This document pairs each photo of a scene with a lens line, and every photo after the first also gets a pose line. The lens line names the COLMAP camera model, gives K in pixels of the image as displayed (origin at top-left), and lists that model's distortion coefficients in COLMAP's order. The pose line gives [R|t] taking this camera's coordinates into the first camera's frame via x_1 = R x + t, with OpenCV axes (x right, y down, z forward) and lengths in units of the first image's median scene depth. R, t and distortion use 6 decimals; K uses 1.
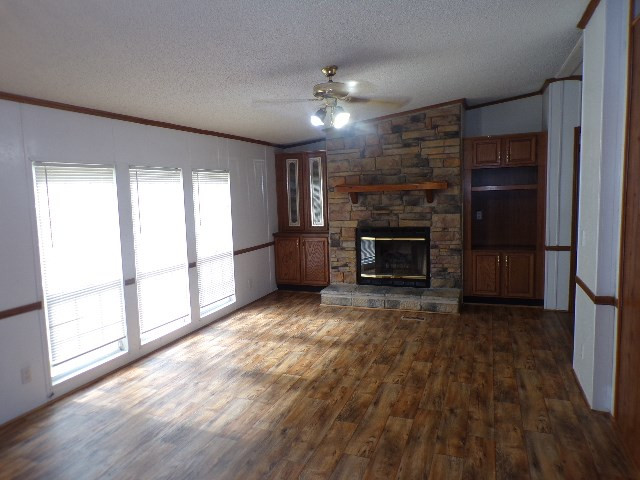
lens RADIAL K [[432.2, 0, 320.3], [0, 432.2, 241.2], [0, 0, 1]] dist [0.007571, -0.001501]
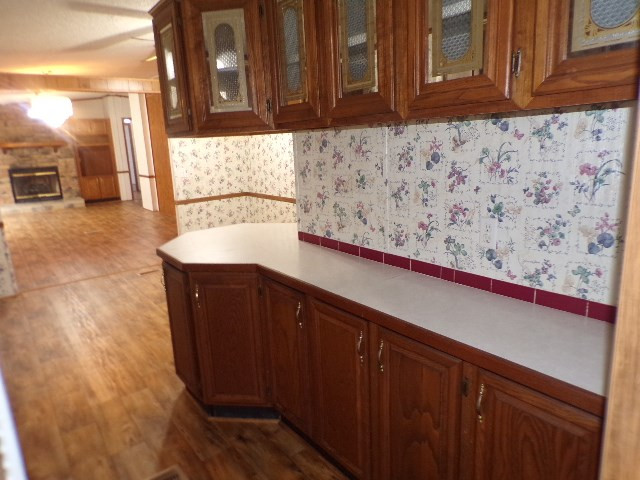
lens RADIAL K [[432.2, 0, 319.7], [0, 432.2, 239.4], [0, 0, 1]] dist [0.007571, -0.001501]
pose [[0.503809, -0.183953, 0.844001, -0.830865], [0.112937, 0.982703, 0.146768, 0.134697], [-0.856400, 0.021376, 0.515869, -0.949544]]
